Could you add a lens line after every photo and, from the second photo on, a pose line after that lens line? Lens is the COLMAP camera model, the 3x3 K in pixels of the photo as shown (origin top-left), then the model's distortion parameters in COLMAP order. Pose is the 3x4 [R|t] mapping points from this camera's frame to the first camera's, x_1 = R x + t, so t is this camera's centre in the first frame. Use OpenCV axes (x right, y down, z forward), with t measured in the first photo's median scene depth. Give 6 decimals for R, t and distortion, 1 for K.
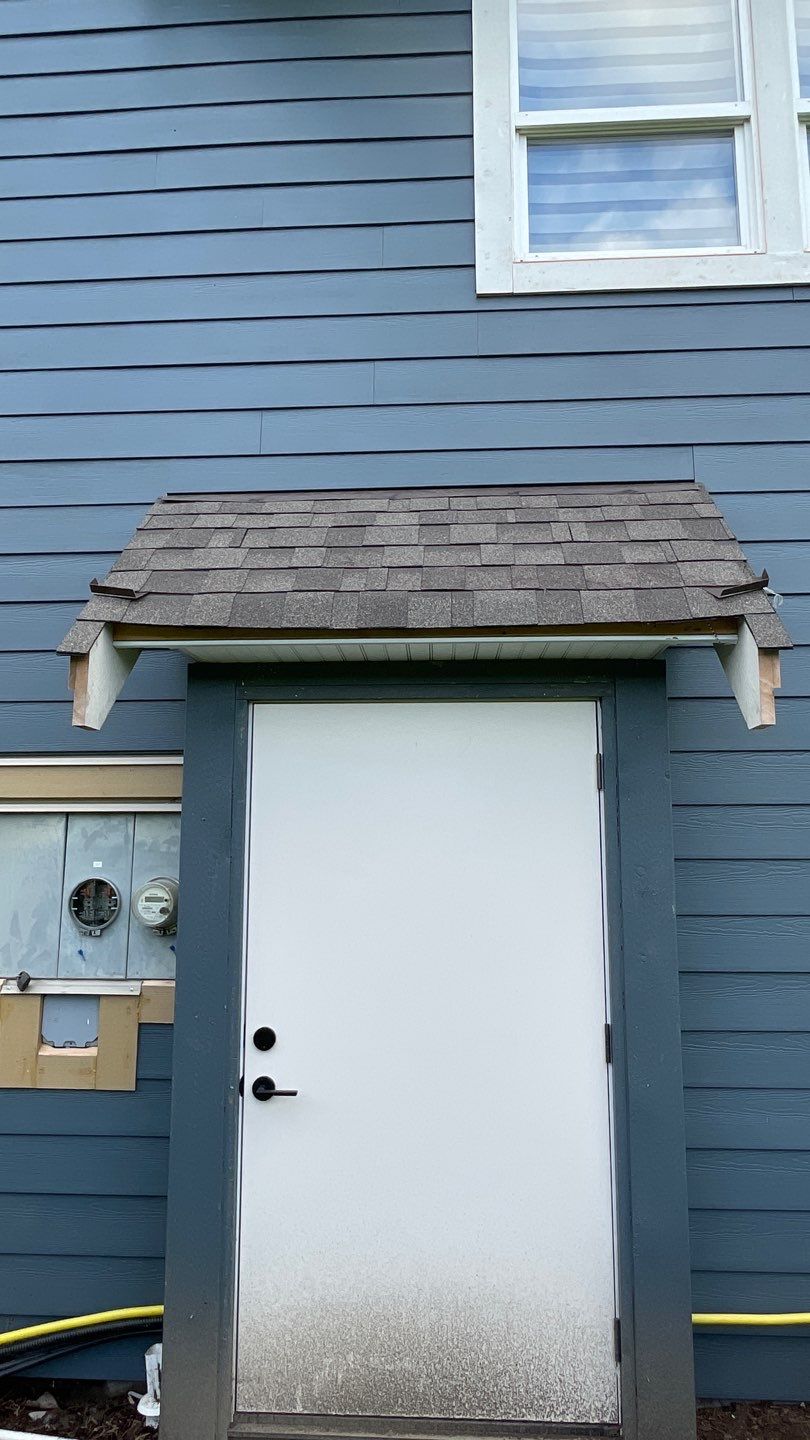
lens RADIAL K [[889.4, 0, 405.0], [0, 889.4, 720.0], [0, 0, 1]] dist [-0.003621, -0.000748]
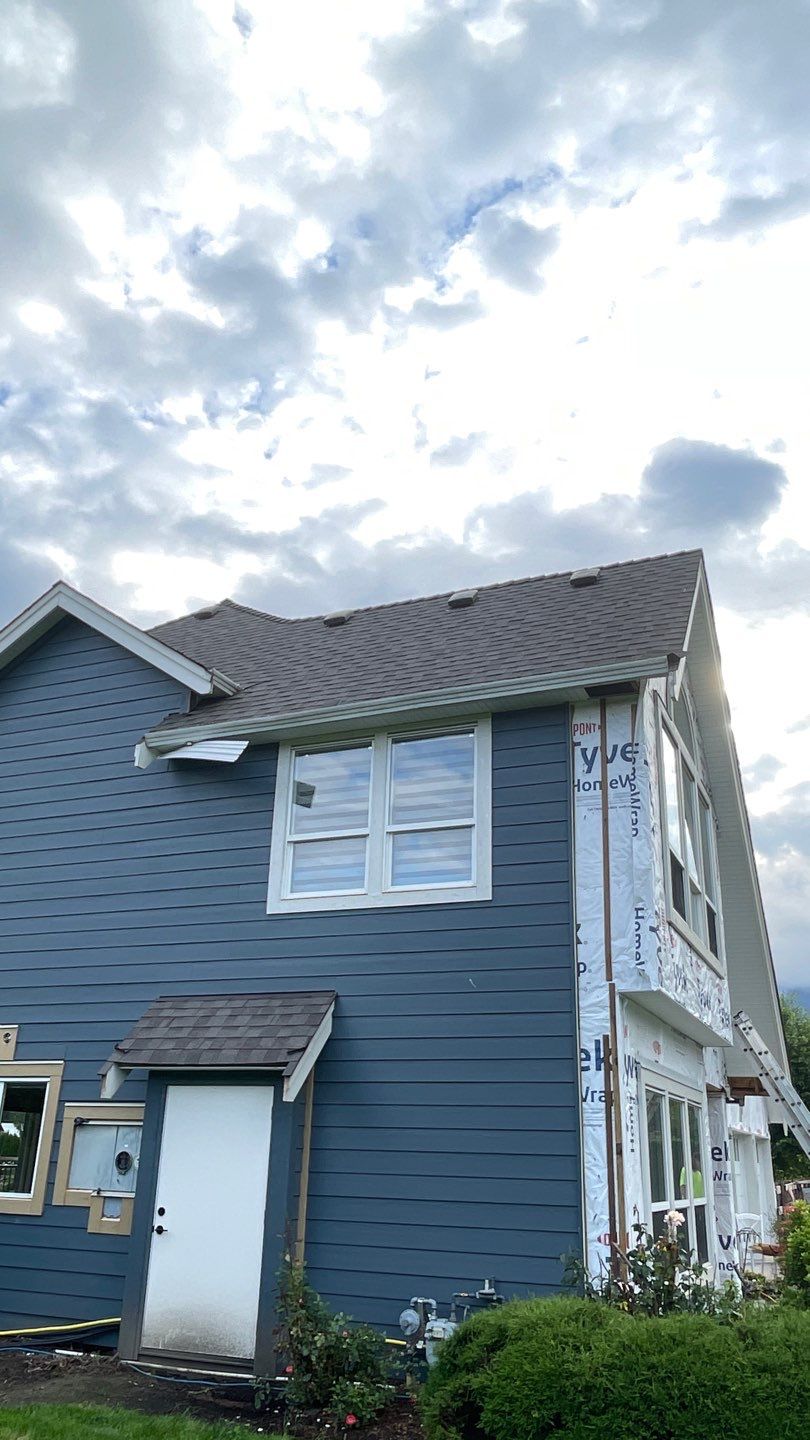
lens RADIAL K [[1071.1, 0, 405.0], [0, 1071.1, 720.0], [0, 0, 1]] dist [0.007097, 0.003102]
pose [[0.941202, -0.104423, -0.321303, 1.666932], [0.024429, 0.969580, -0.243551, -0.282250], [0.336961, 0.221382, 0.915121, -2.019375]]
